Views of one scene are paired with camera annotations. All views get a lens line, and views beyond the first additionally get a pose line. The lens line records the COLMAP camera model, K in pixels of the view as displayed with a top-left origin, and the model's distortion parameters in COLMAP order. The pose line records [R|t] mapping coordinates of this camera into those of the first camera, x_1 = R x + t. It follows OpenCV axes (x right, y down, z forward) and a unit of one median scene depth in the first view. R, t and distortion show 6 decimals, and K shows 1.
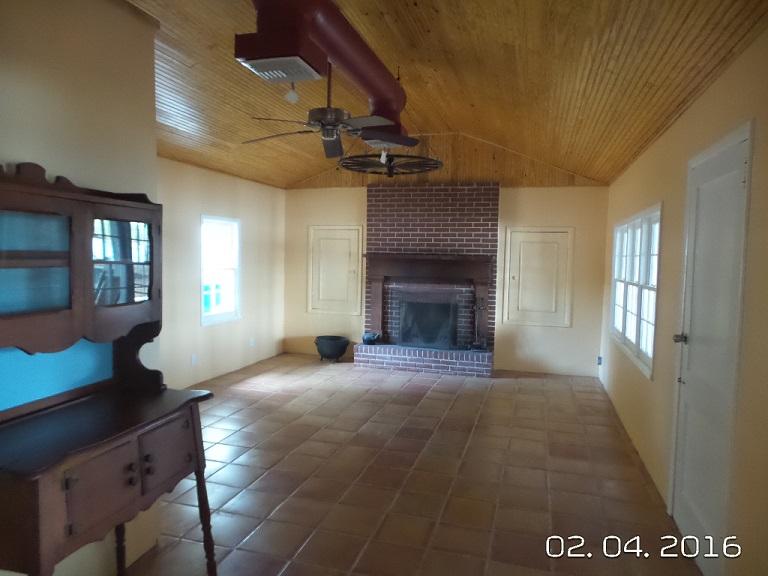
lens RADIAL K [[524.0, 0, 384.4], [0, 524.0, 290.7], [0, 0, 1]] dist [0.005271, 0.002665]
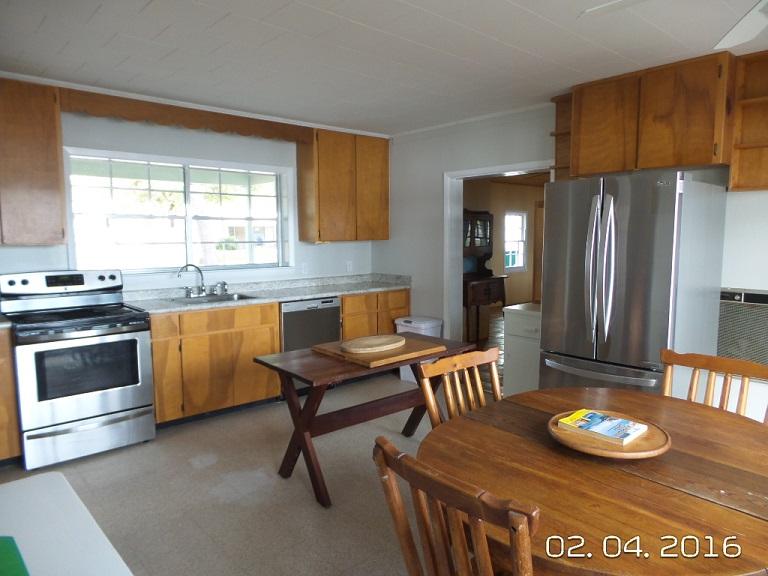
lens RADIAL K [[524.0, 0, 390.1], [0, 524.0, 290.3], [0, 0, 1]] dist [0.005271, 0.002665]
pose [[0.854145, 0.029149, -0.519217, 0.224867], [-0.011559, 0.999245, 0.037083, 0.057801], [0.519906, -0.025673, 0.853837, -0.657556]]
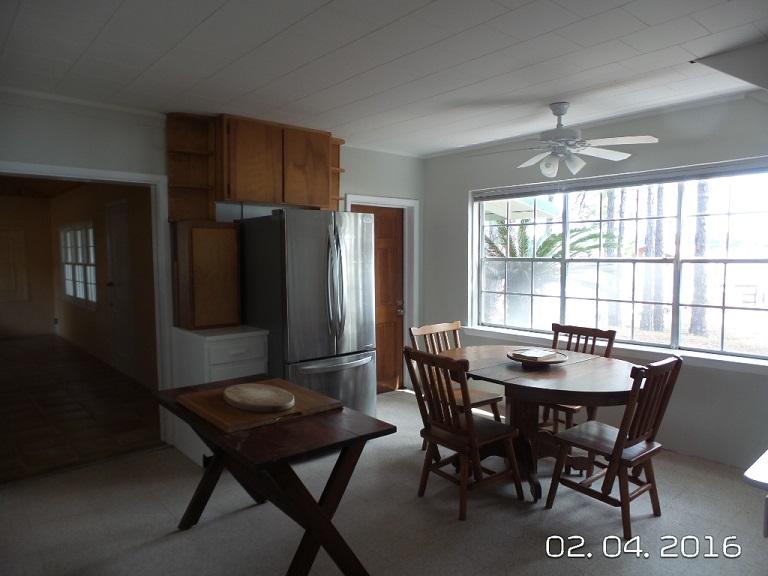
lens RADIAL K [[524.0, 0, 390.0], [0, 524.0, 286.4], [0, 0, 1]] dist [0.005271, 0.002665]
pose [[0.530644, -0.082060, 0.843613, -0.307138], [0.073115, 0.996024, 0.050896, 0.033204], [-0.844436, 0.034673, 0.534534, -0.534949]]
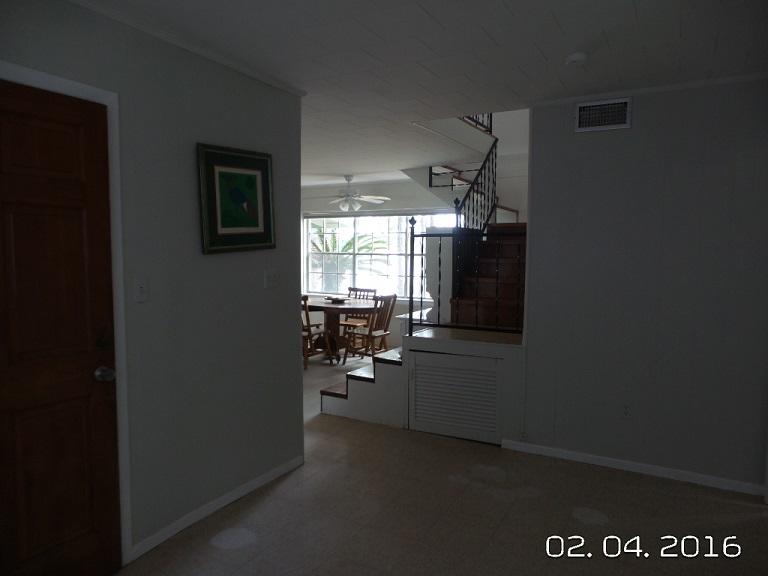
lens RADIAL K [[524.0, 0, 384.5], [0, 524.0, 286.8], [0, 0, 1]] dist [0.005271, 0.002665]
pose [[0.222751, -0.095724, 0.970164, -0.547517], [0.065460, 0.994390, 0.083084, 0.031533], [-0.972675, 0.044999, 0.227768, -0.619824]]
